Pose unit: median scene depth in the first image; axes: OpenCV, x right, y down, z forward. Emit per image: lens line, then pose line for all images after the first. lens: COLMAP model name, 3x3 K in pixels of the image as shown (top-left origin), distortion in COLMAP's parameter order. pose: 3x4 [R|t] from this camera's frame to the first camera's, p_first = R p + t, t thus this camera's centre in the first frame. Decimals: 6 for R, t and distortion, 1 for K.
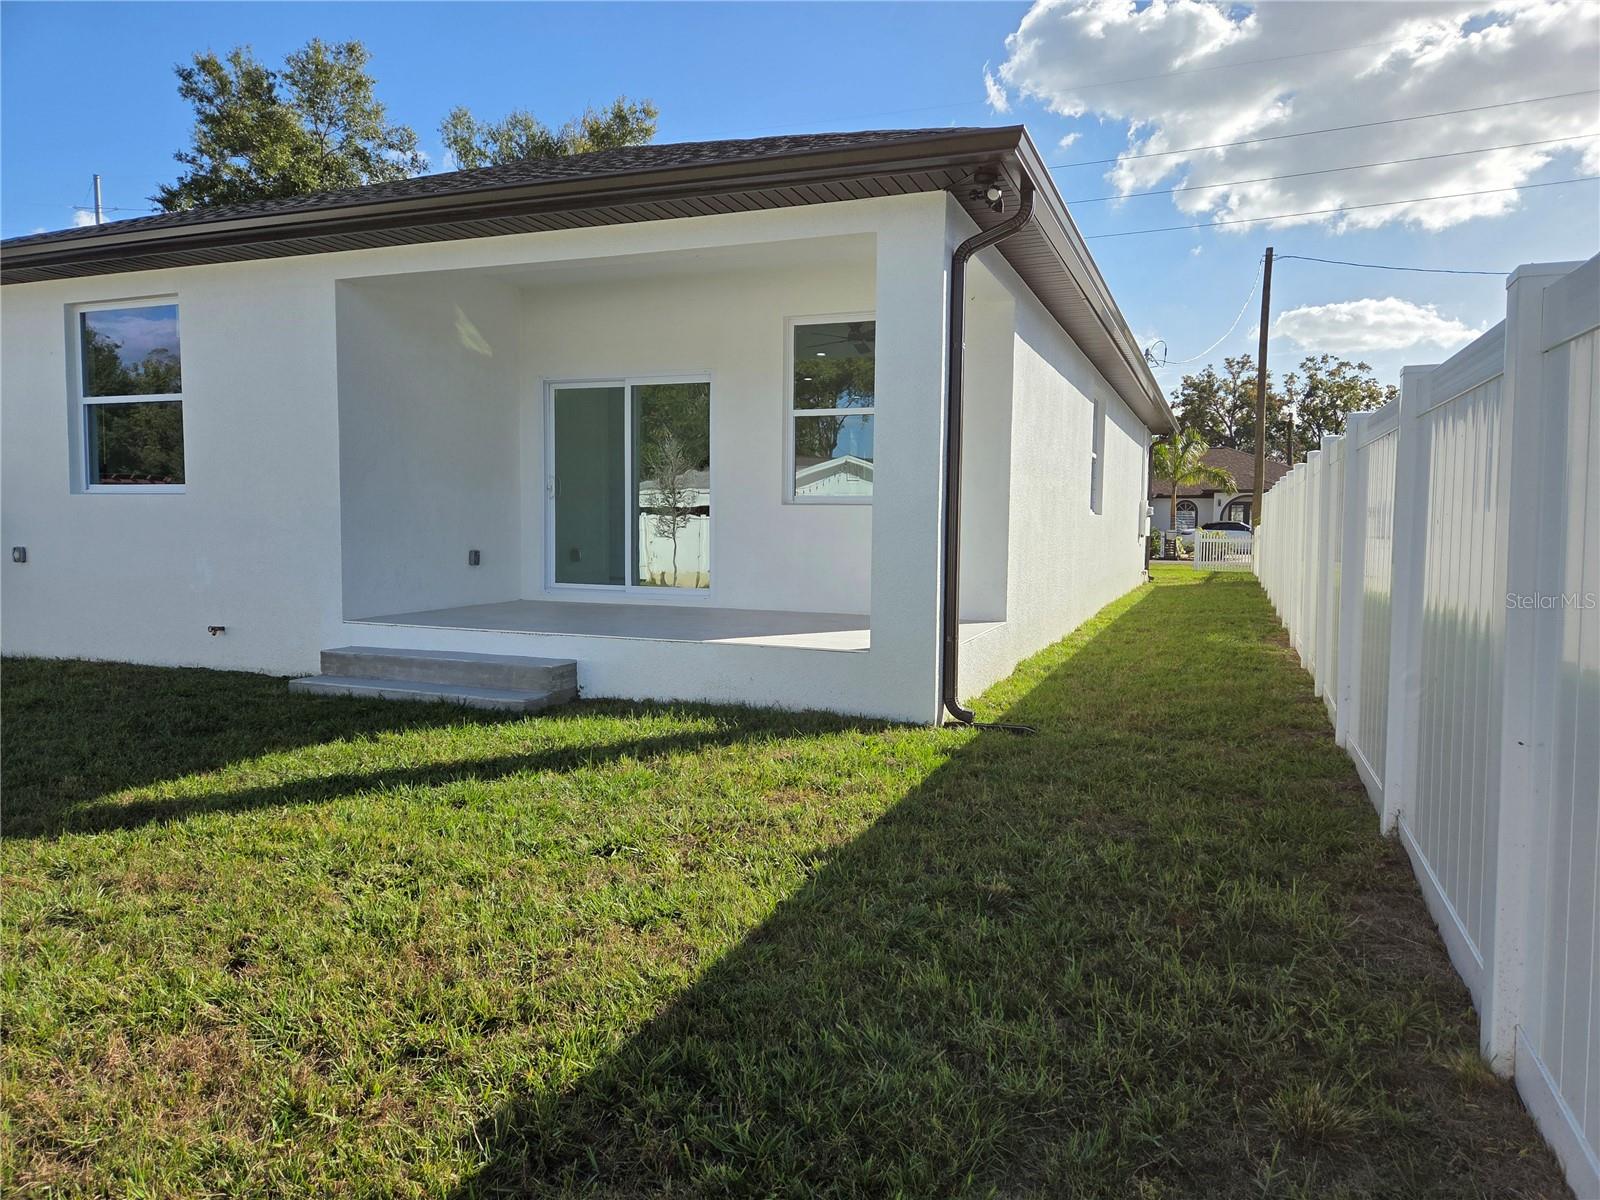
lens RADIAL K [[1072.9, 0, 802.6], [0, 1072.9, 598.8], [0, 0, 1]] dist [0.012858, 0.001399]
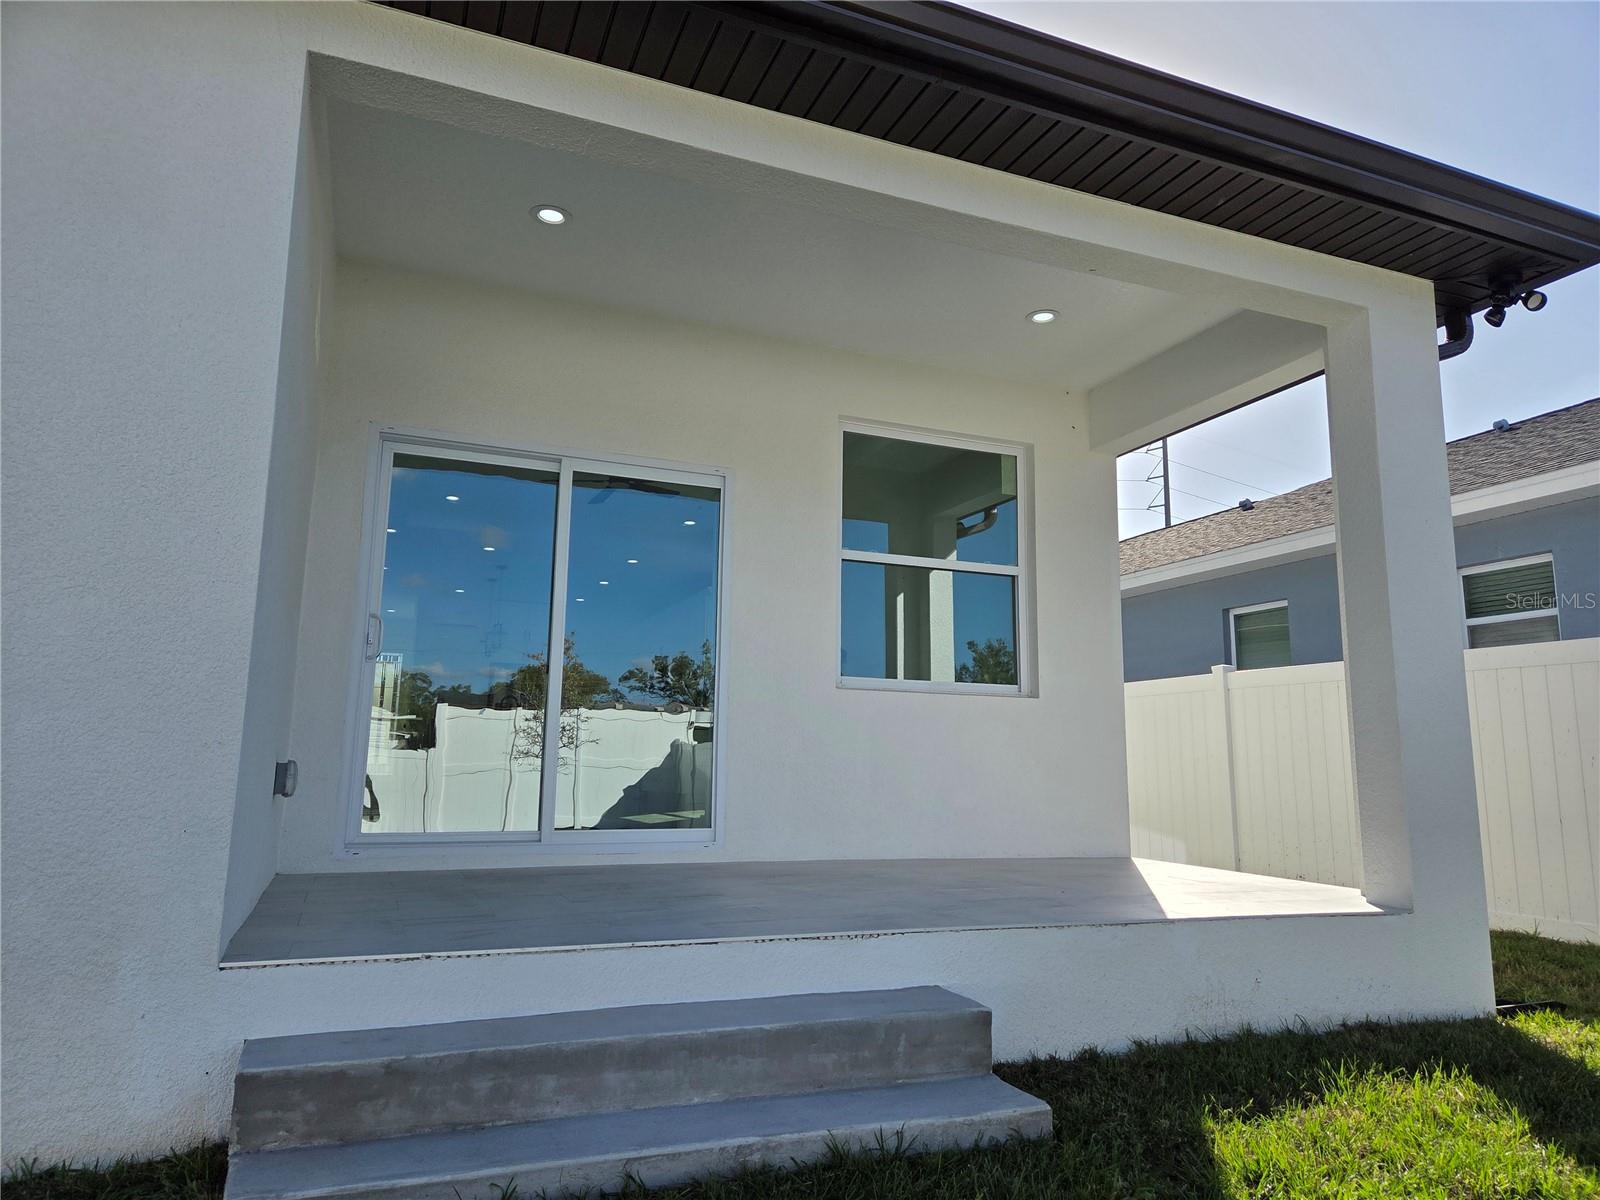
lens RADIAL K [[1072.9, 0, 803.0], [0, 1072.9, 592.3], [0, 0, 1]] dist [0.012858, 0.001399]
pose [[0.722064, 0.110831, 0.682891, -0.584004], [0.042179, 0.978196, -0.203356, -0.017766], [-0.690540, 0.175639, 0.701645, 0.673684]]
